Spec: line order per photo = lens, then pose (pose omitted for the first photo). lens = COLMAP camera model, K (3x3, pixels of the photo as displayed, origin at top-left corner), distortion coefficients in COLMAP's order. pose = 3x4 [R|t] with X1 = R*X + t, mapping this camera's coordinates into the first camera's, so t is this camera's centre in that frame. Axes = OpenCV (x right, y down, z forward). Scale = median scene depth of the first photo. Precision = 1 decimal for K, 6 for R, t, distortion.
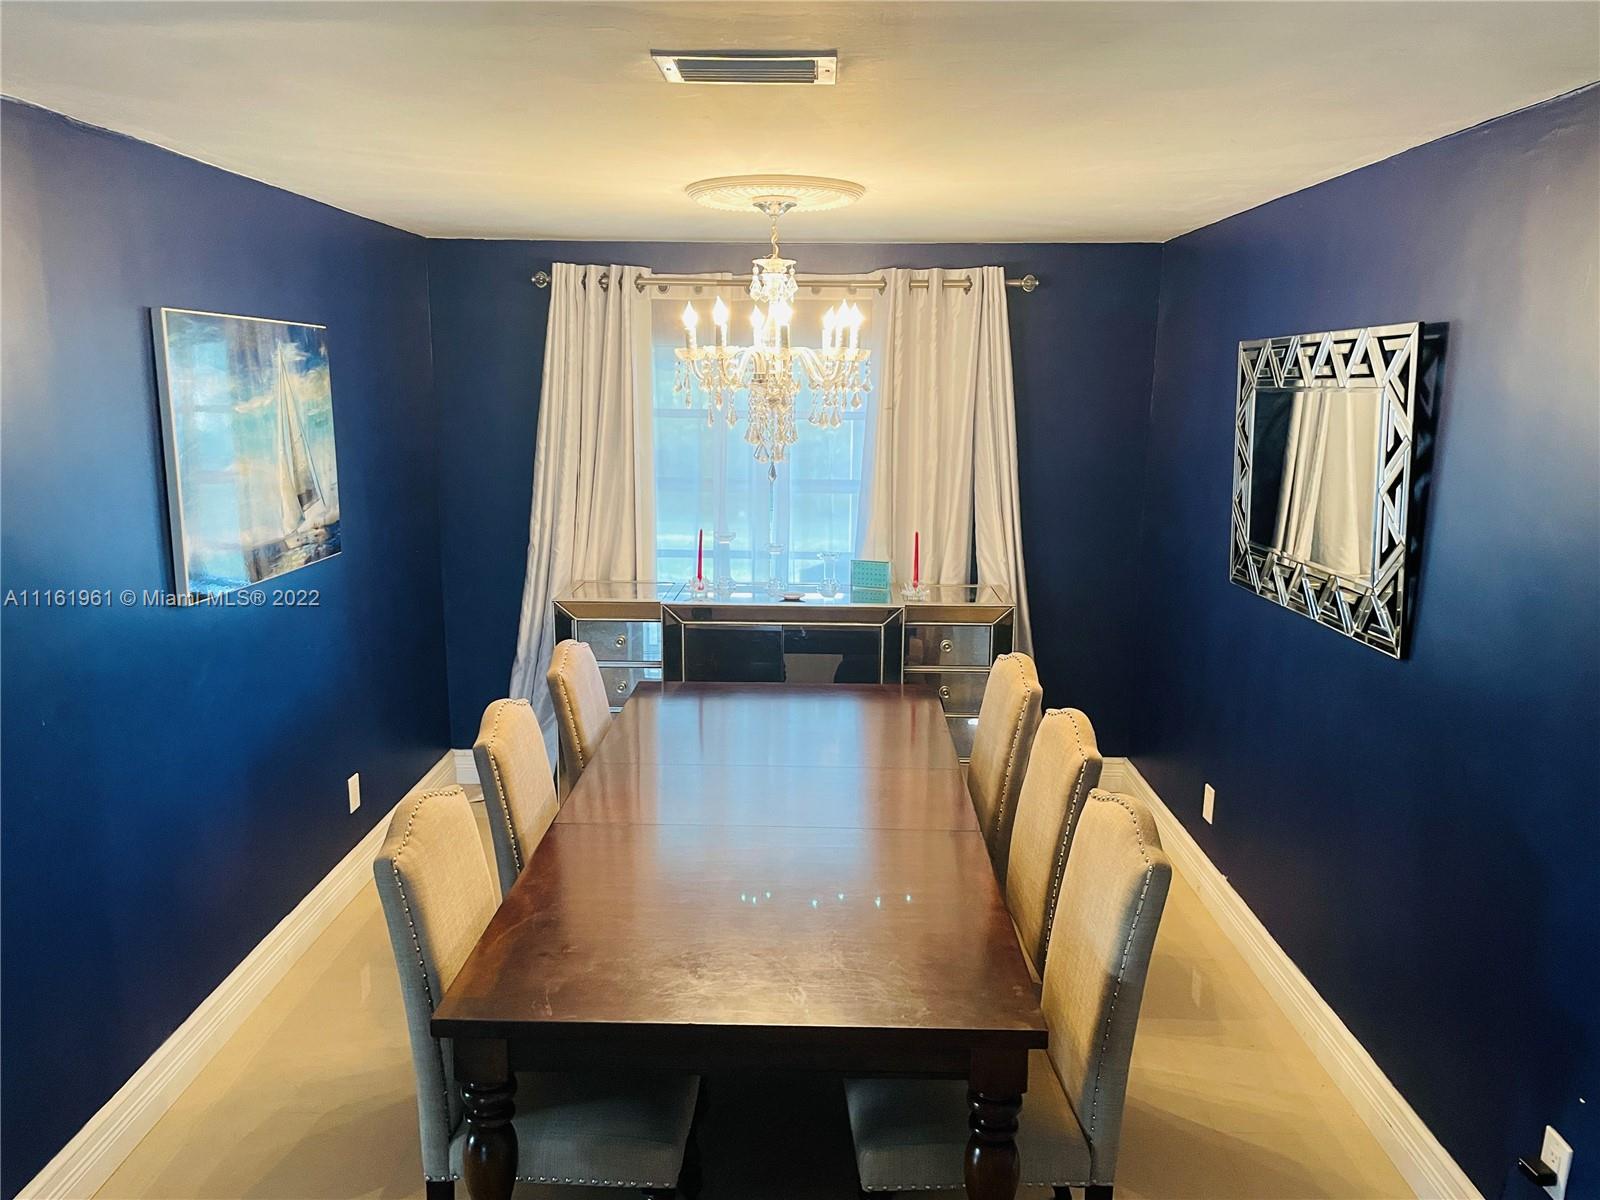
lens RADIAL K [[1206.7, 0, 806.7], [0, 1206.7, 601.2], [0, 0, 1]] dist [0.090889, -0.116719]
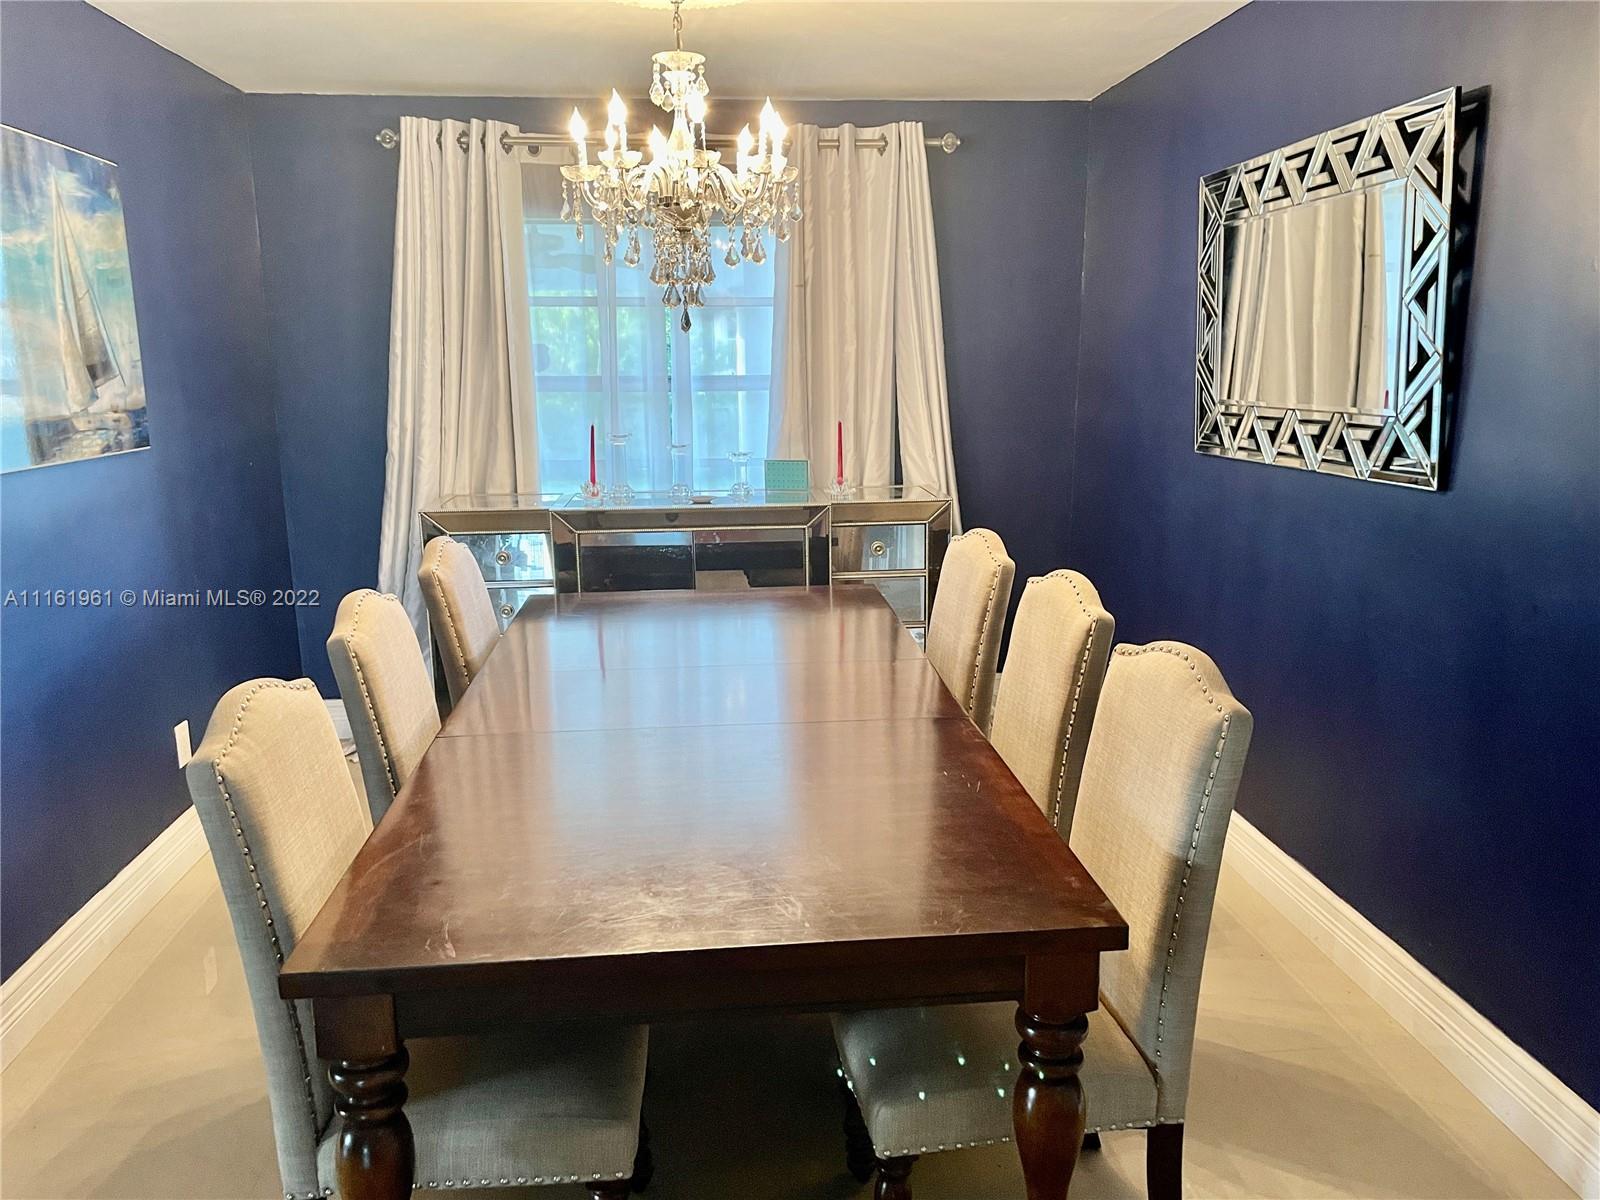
lens RADIAL K [[1206.7, 0, 812.5], [0, 1206.7, 589.8], [0, 0, 1]] dist [0.090889, -0.116719]
pose [[0.993107, -0.041350, 0.109673, -0.043893], [0.040267, 0.999116, 0.012076, 0.077717], [-0.110075, -0.007577, 0.993894, 0.165949]]
